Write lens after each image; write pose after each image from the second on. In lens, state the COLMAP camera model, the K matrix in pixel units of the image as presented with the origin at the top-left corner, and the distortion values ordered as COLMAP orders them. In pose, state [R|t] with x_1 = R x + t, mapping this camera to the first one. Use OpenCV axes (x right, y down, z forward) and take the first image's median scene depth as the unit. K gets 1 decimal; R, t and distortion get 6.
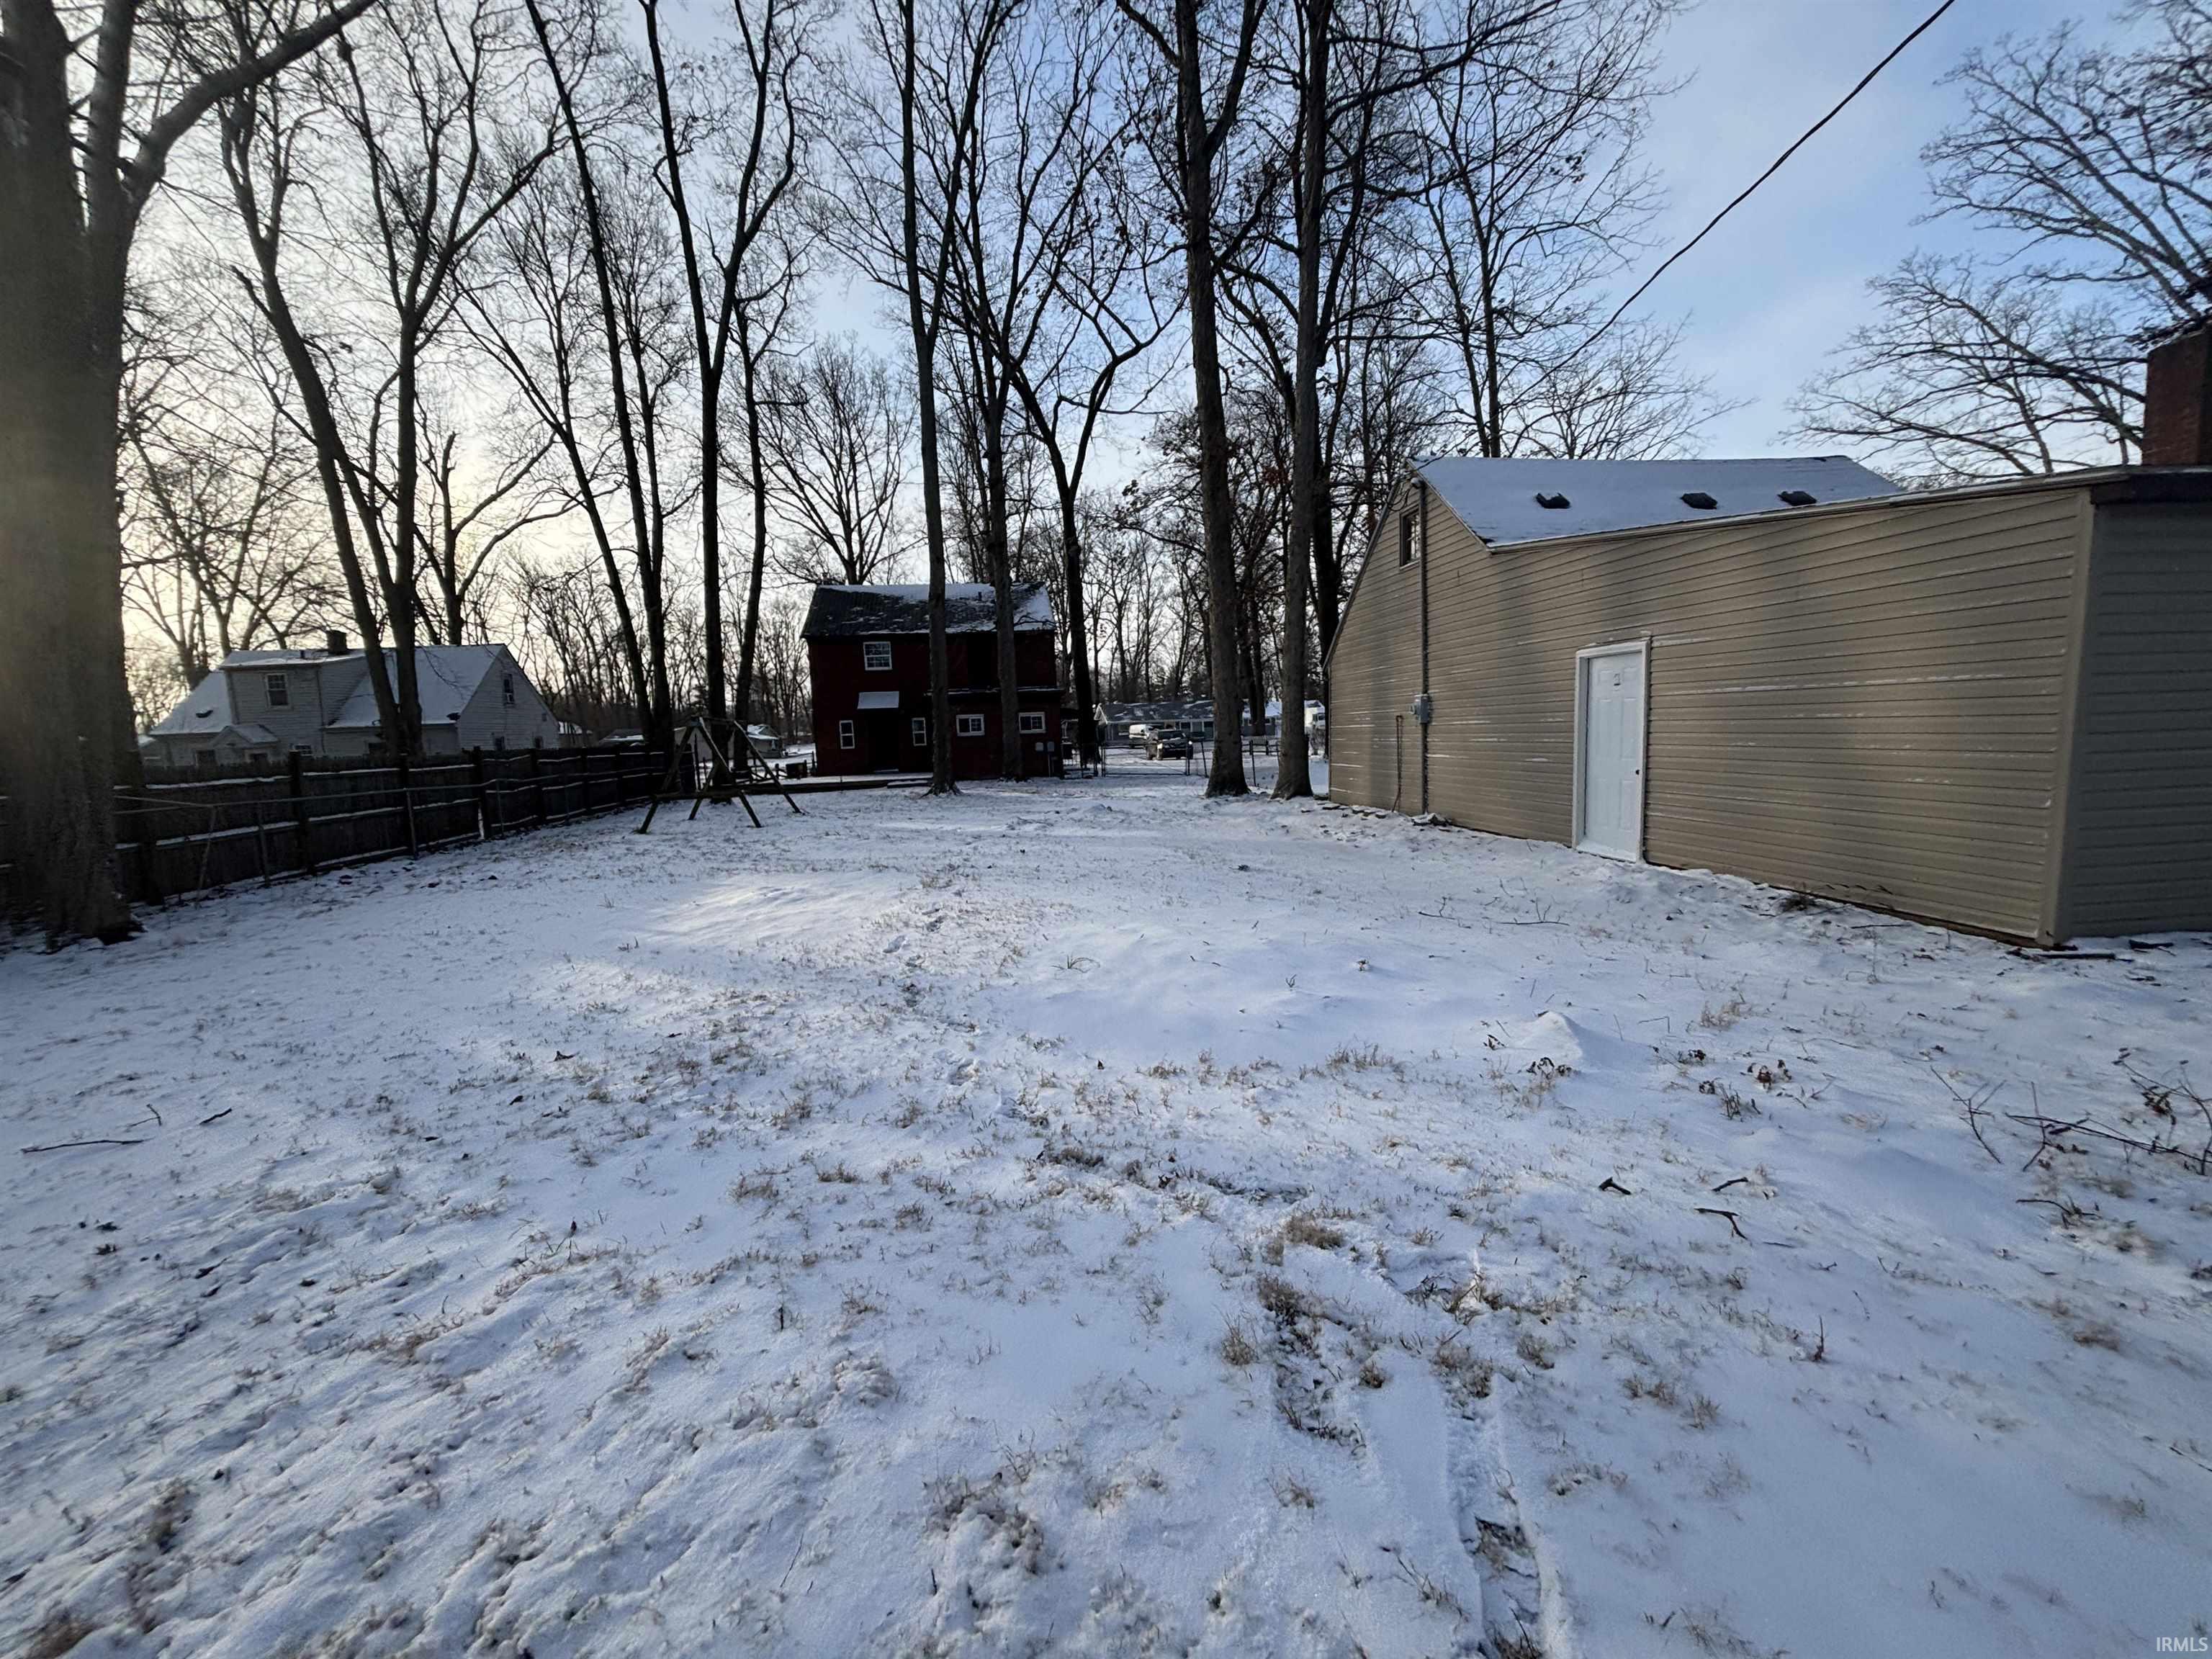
lens RADIAL K [[889.3, 0, 1098.6], [0, 889.3, 821.3], [0, 0, 1]] dist [-0.002127, 0.000285]
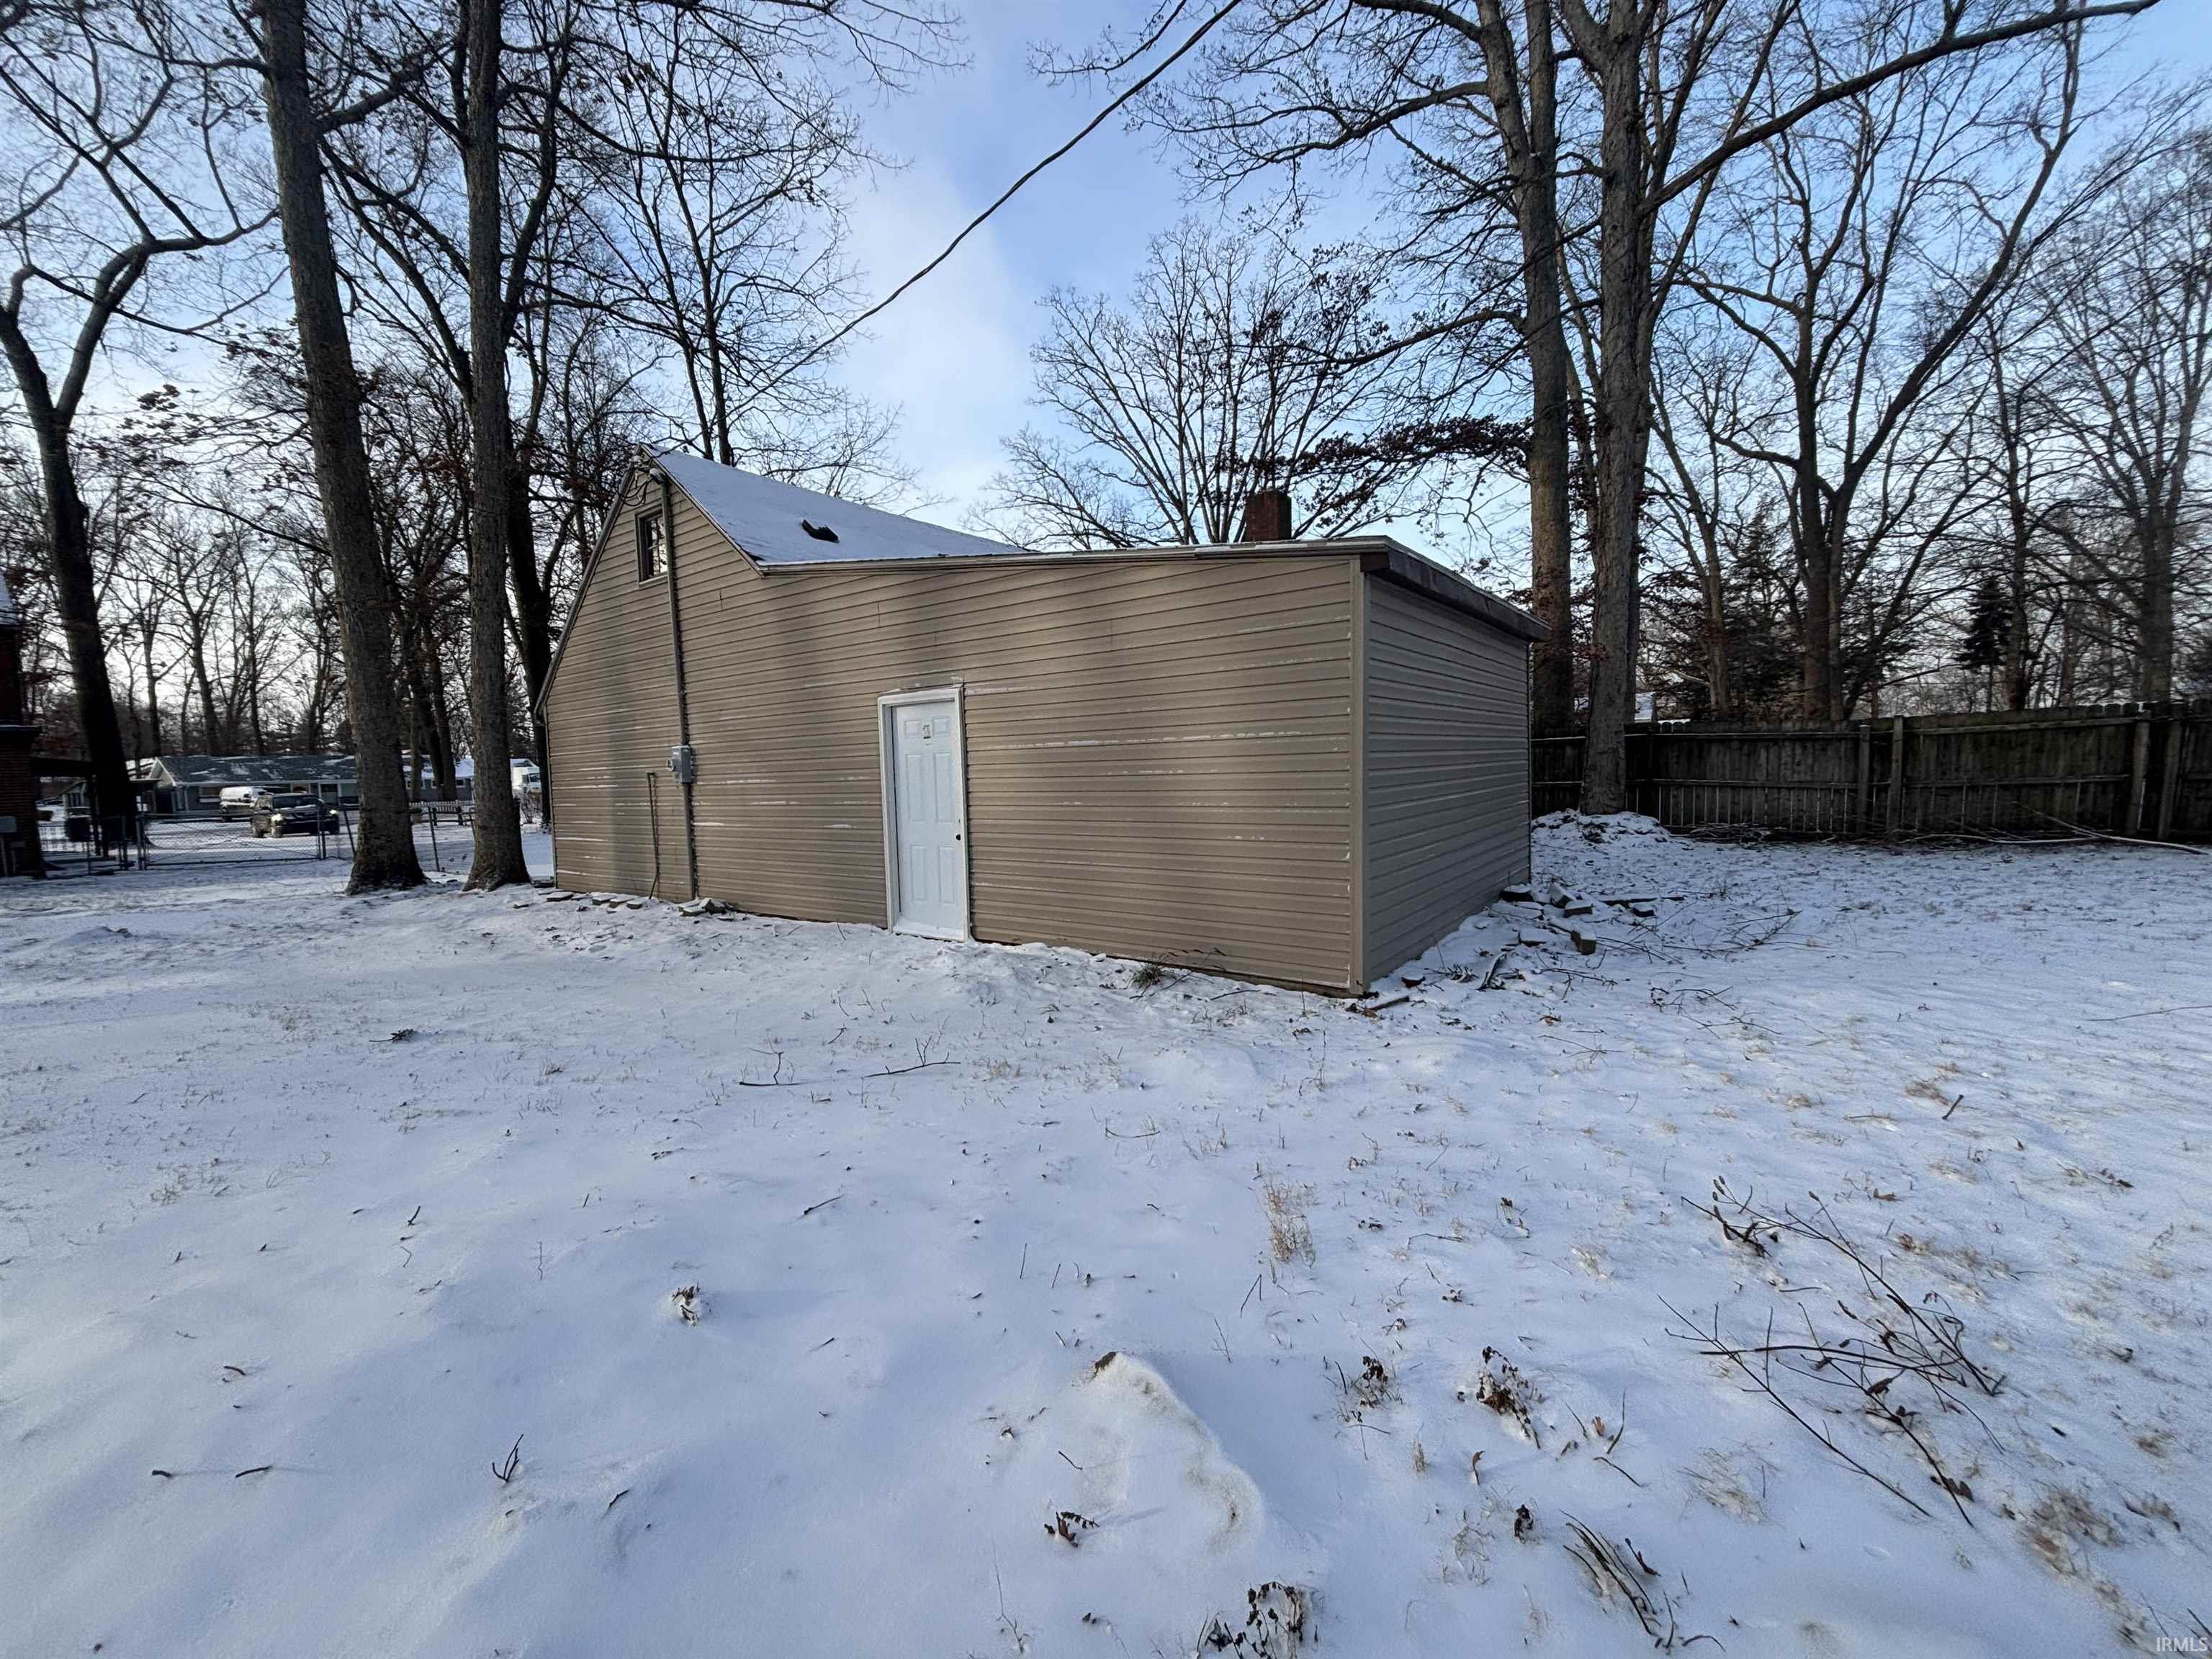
lens RADIAL K [[889.3, 0, 1084.1], [0, 889.3, 827.6], [0, 0, 1]] dist [-0.002127, 0.000285]
pose [[0.698402, -0.035846, 0.714807, 0.026728], [0.080057, 0.996390, -0.028254, -0.011295], [-0.711214, 0.076958, 0.698751, 0.113226]]
